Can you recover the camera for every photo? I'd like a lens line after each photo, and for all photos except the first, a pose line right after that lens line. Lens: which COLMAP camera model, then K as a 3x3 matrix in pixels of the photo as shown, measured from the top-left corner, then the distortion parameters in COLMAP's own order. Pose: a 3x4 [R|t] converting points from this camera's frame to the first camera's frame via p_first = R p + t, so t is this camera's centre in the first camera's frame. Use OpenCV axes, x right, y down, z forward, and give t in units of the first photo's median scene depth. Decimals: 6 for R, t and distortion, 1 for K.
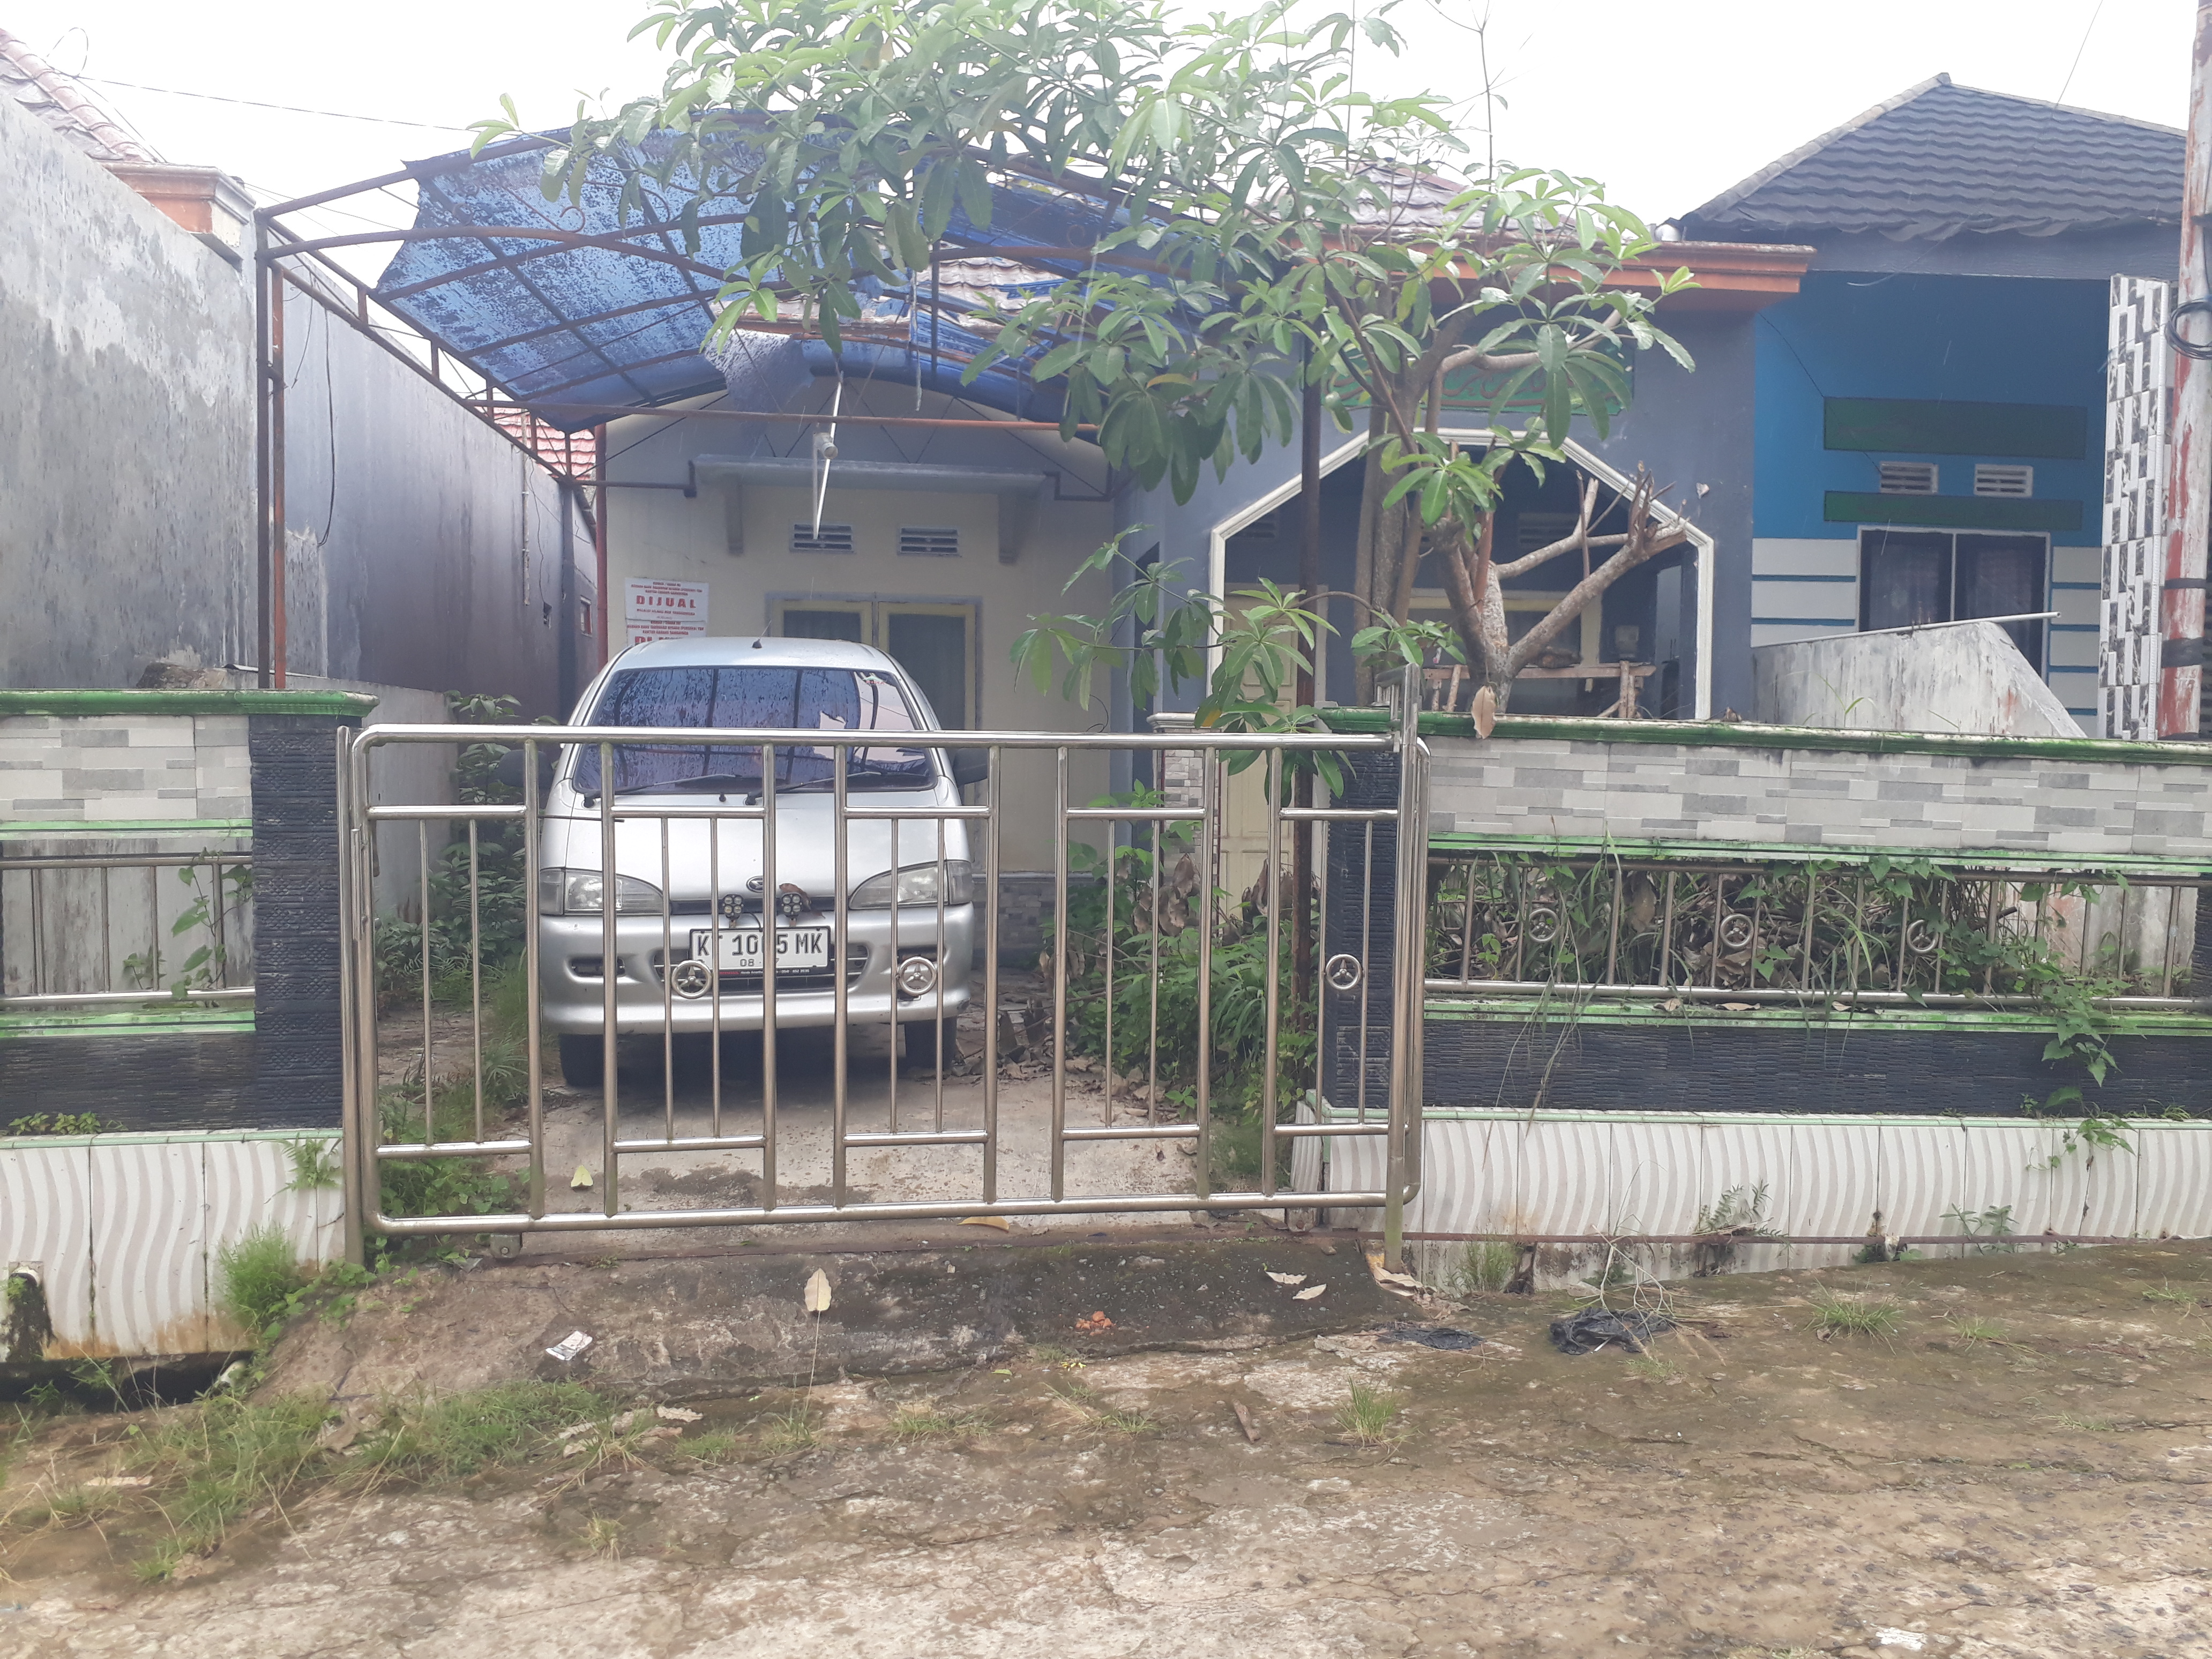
lens RADIAL K [[1730.2, 0, 1106.0], [0, 1730.2, 829.5], [0, 0, 1]] dist [0.011316, -0.011753]
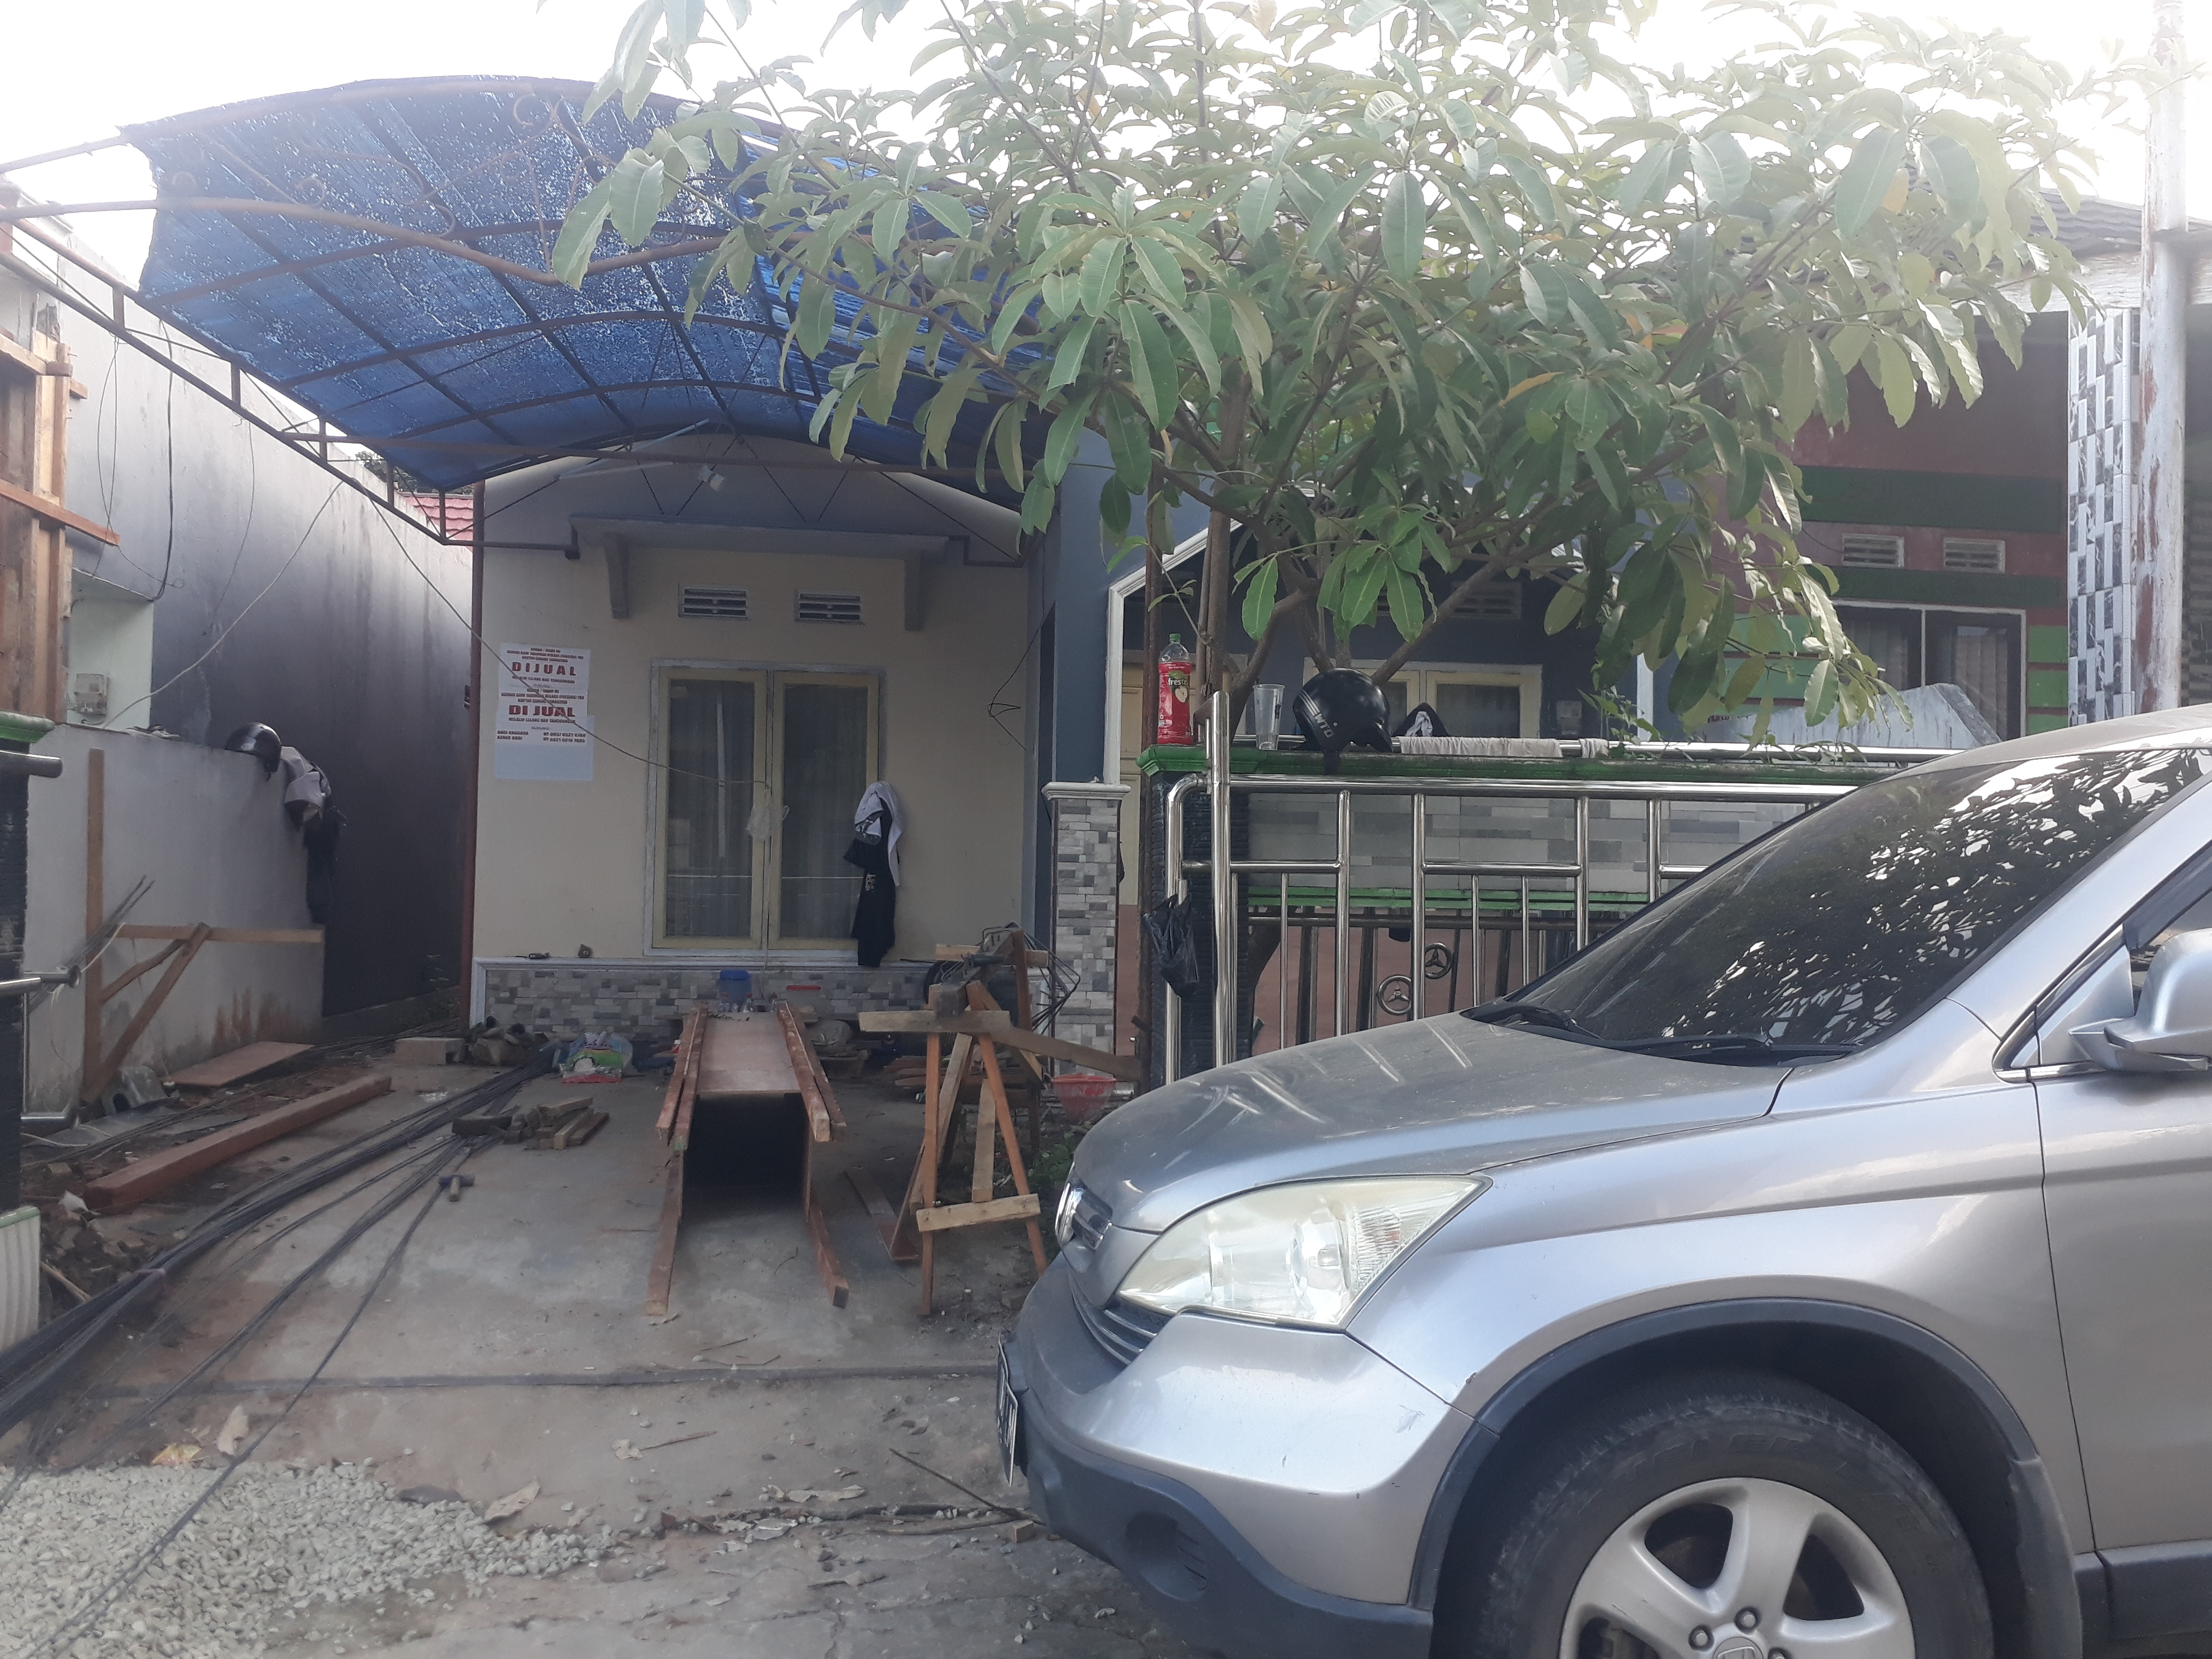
lens RADIAL K [[1734.1, 0, 1092.8], [0, 1734.1, 831.4], [0, 0, 1]] dist [-0.002946, 0.000192]
pose [[0.999918, 0.007719, -0.010246, 0.080785], [-0.008368, 0.997854, -0.064936, 0.022599], [0.009723, 0.065017, 0.997837, 0.107082]]
